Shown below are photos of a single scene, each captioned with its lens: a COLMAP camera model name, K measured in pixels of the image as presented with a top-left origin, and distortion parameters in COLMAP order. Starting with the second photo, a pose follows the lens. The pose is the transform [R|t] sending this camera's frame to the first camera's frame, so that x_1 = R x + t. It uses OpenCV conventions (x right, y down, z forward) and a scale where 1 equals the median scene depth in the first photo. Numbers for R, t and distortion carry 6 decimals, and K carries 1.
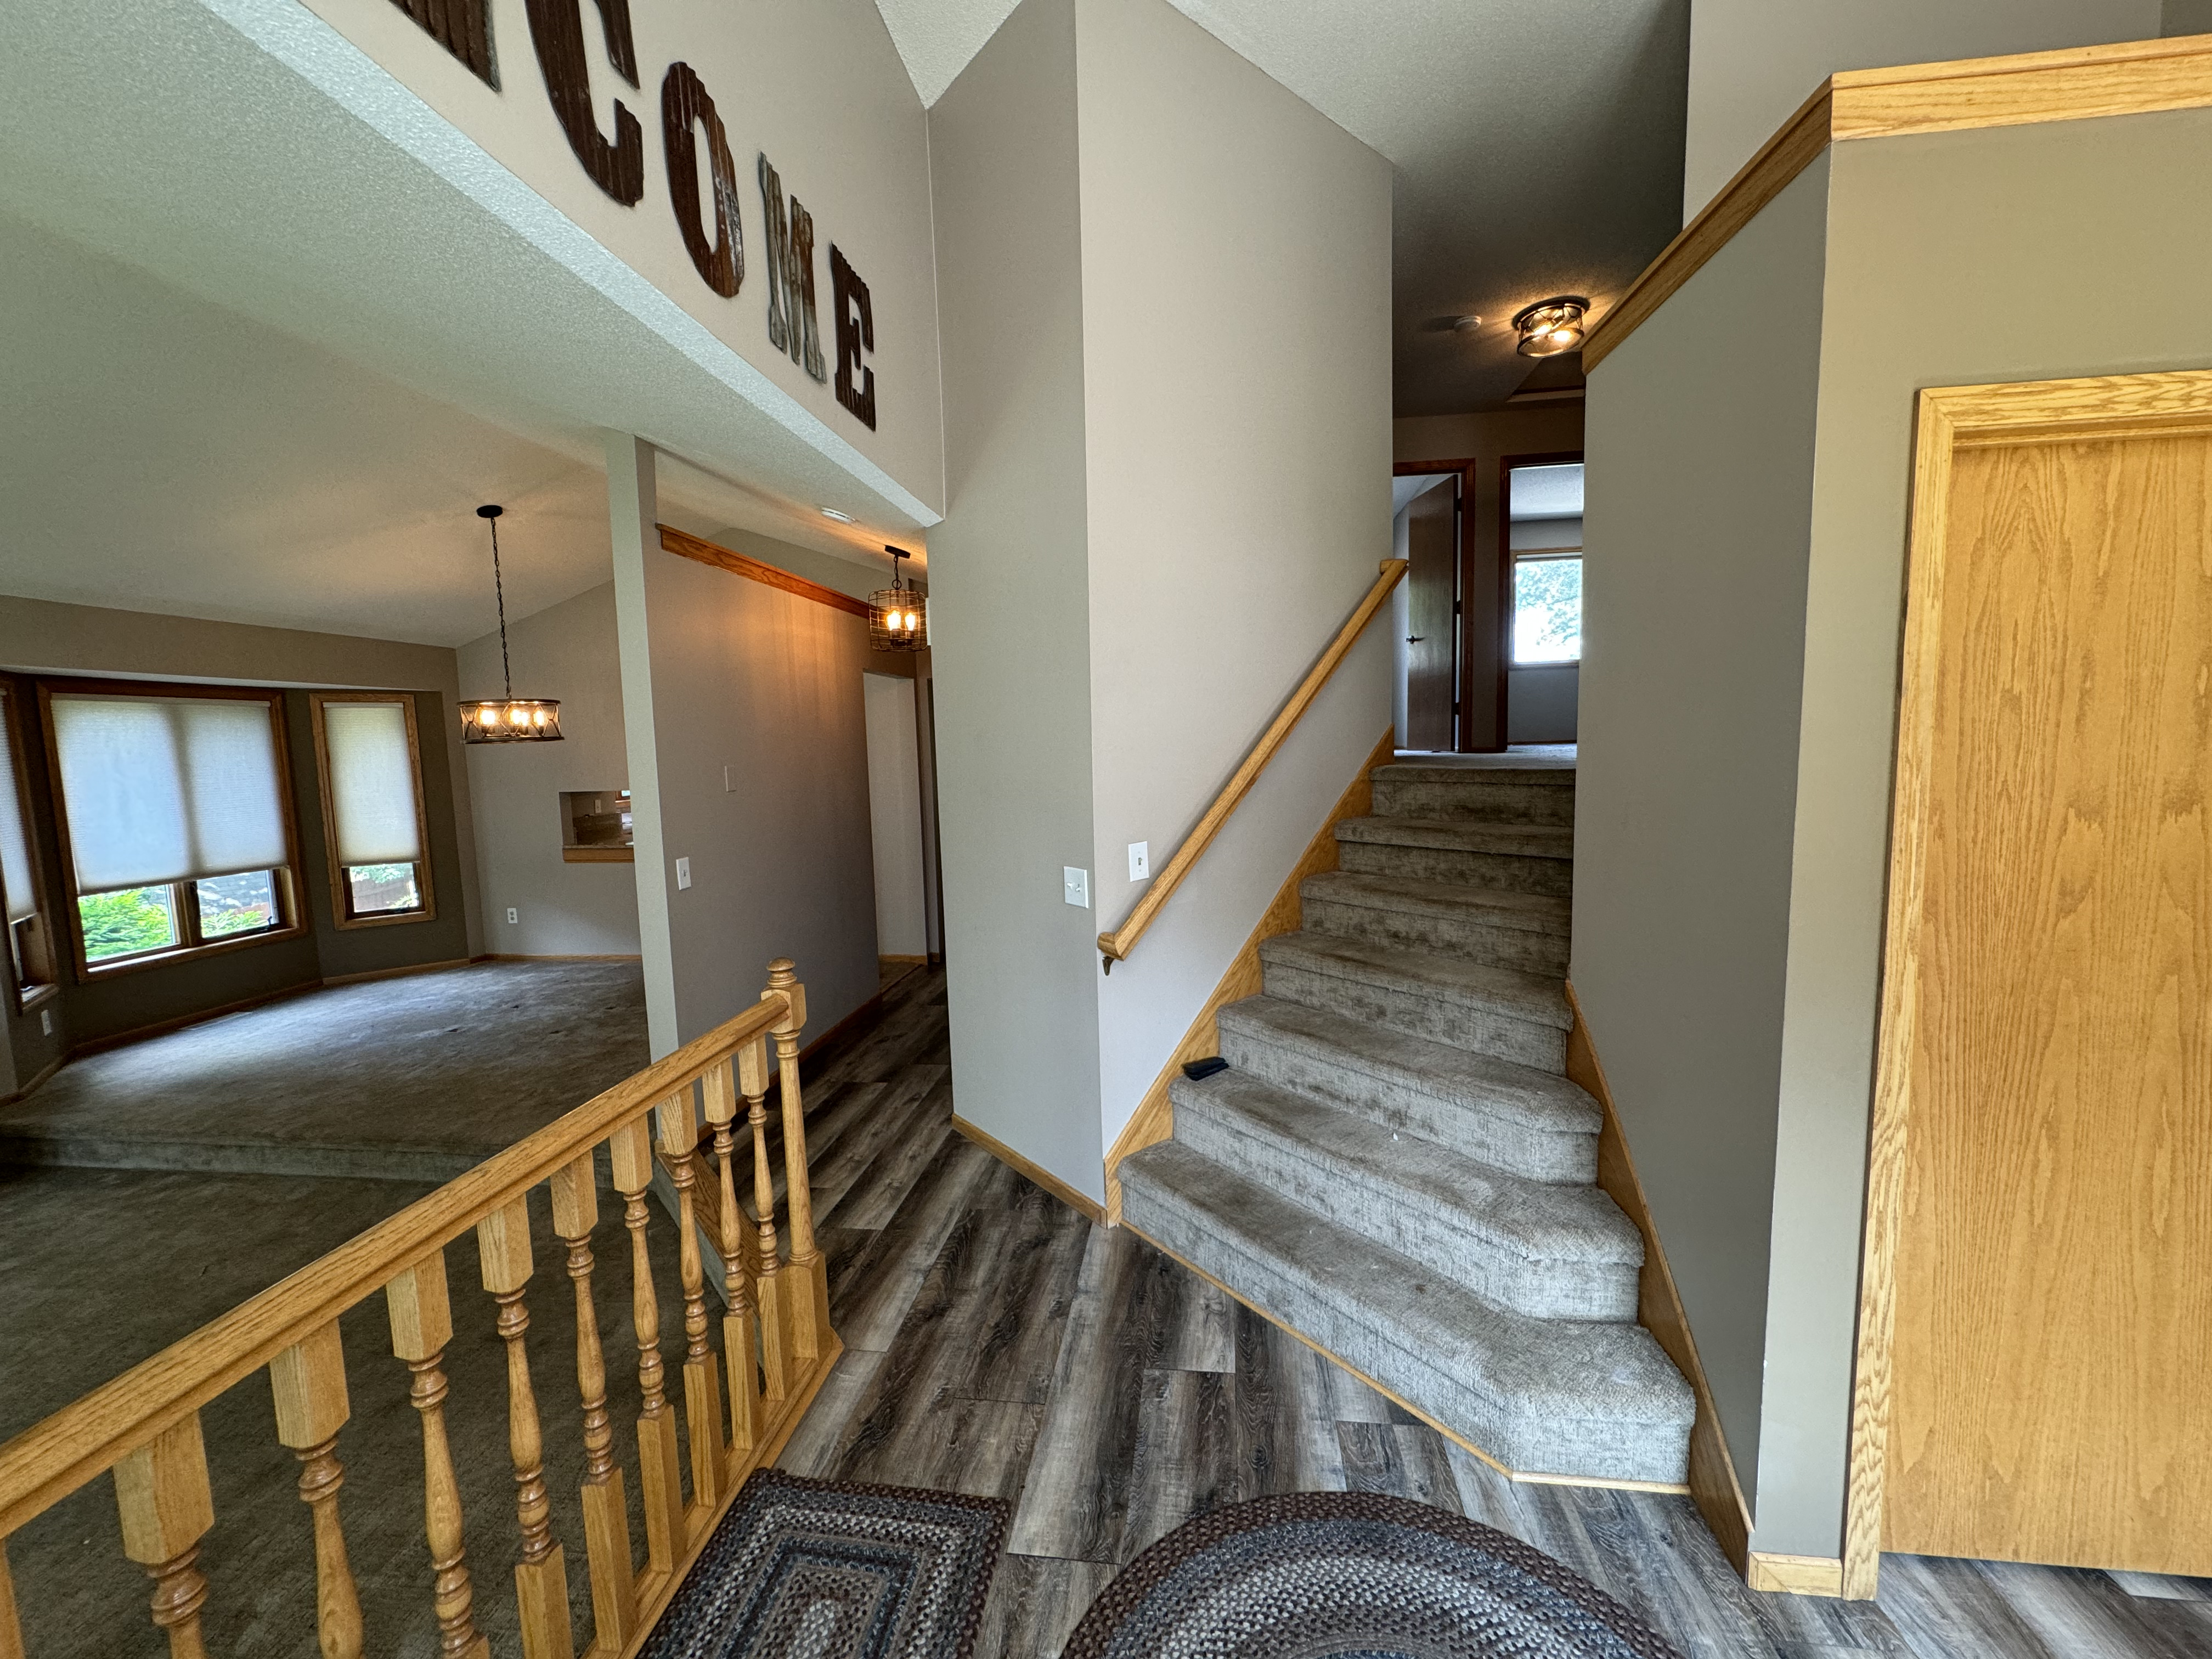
lens RADIAL K [[882.5, 0, 1105.9], [0, 882.5, 829.3], [0, 0, 1]] dist [-0.001995, -0.000428]
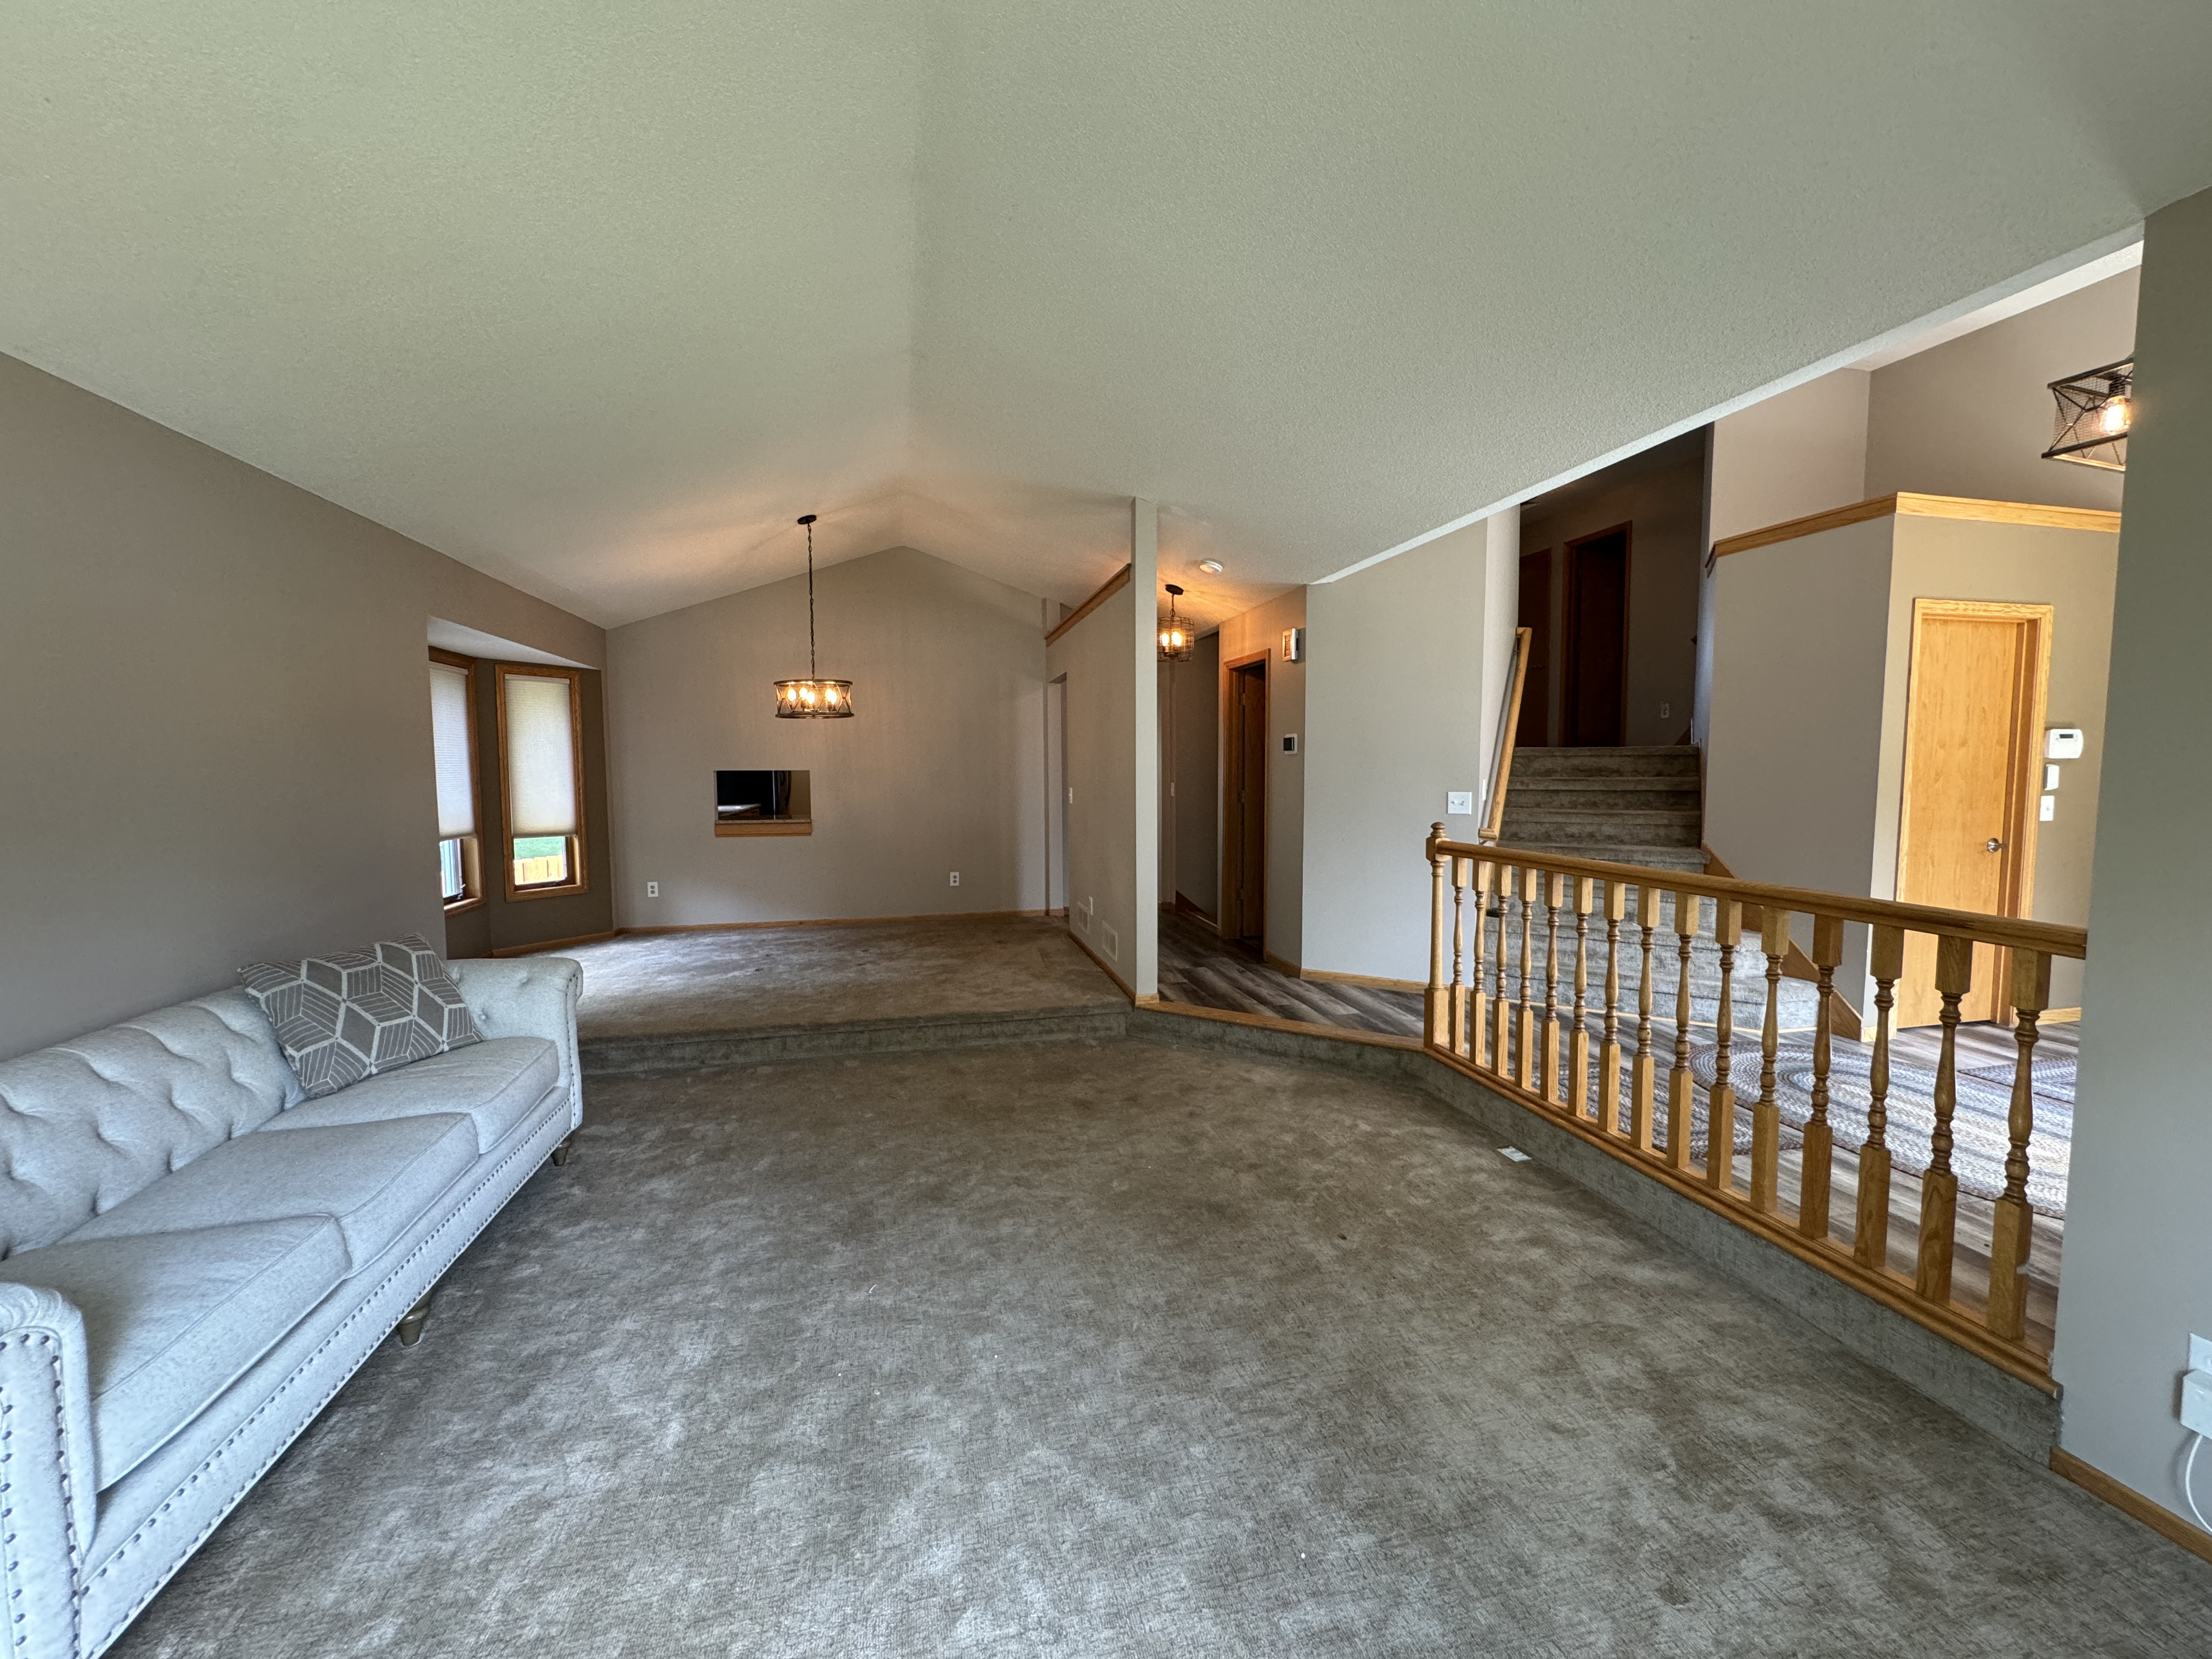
lens RADIAL K [[882.5, 0, 1107.3], [0, 882.5, 829.0], [0, 0, 1]] dist [-0.001995, -0.000428]
pose [[0.936075, -0.001500, 0.351796, -0.954467], [0.013493, 0.999408, -0.031641, 0.119473], [-0.351541, 0.034365, 0.935542, -0.283454]]
